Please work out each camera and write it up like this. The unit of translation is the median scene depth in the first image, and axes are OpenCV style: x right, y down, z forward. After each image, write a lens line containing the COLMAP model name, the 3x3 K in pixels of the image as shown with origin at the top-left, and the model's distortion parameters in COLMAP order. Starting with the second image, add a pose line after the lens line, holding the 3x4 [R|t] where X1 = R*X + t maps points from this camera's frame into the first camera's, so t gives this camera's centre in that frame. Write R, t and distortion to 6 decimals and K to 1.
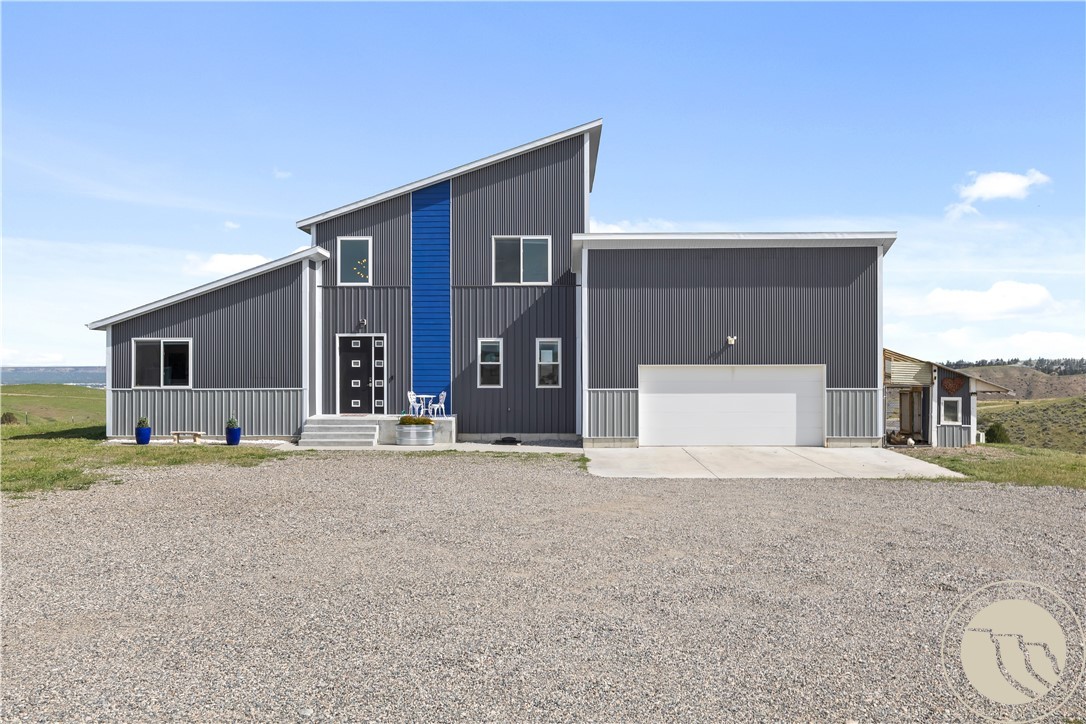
lens RADIAL K [[1068.1, 0, 542.5], [0, 1068.1, 361.2], [0, 0, 1]] dist [-0.000431, 0.000000]
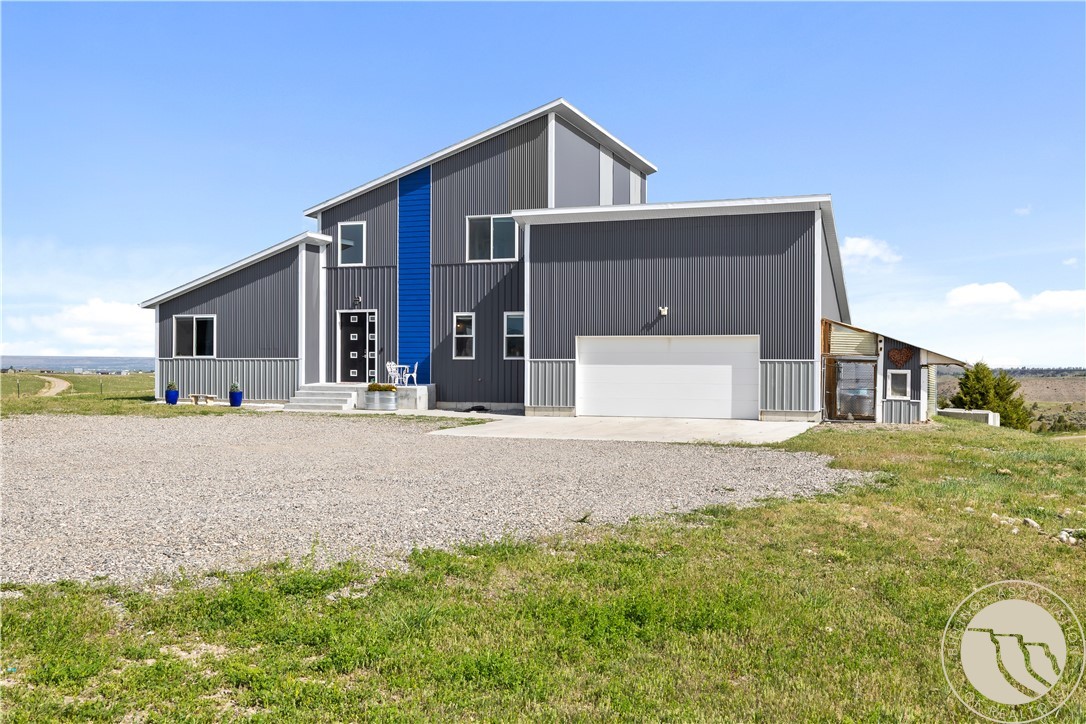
lens RADIAL K [[1068.1, 0, 540.3], [0, 1068.1, 365.0], [0, 0, 1]] dist [-0.000431, 0.000000]
pose [[0.948186, 0.005828, -0.317662, 0.368073], [-0.002611, 0.999941, 0.010553, 0.019646], [0.317705, -0.009177, 0.948145, 0.016298]]
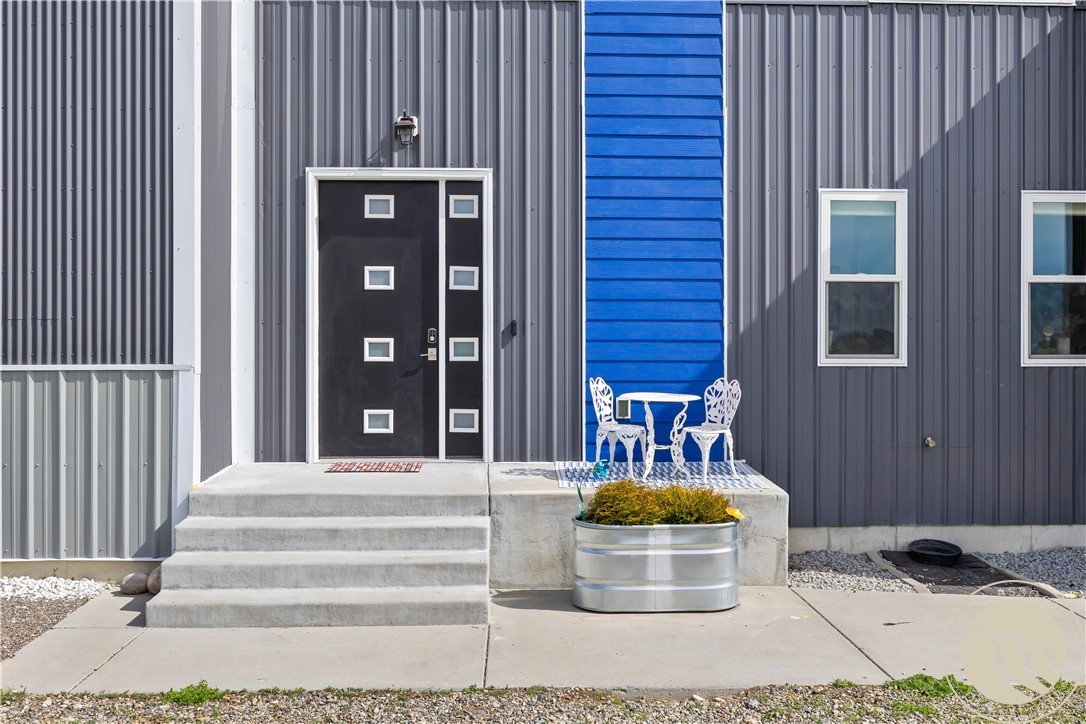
lens RADIAL K [[1068.1, 0, 569.1], [0, 1068.1, 347.6], [0, 0, 1]] dist [-0.000431, 0.000000]
pose [[0.996718, 0.002962, 0.080895, -0.152088], [-0.003543, 0.999969, 0.007033, 0.018779], [-0.080872, -0.007296, 0.996698, 0.739054]]
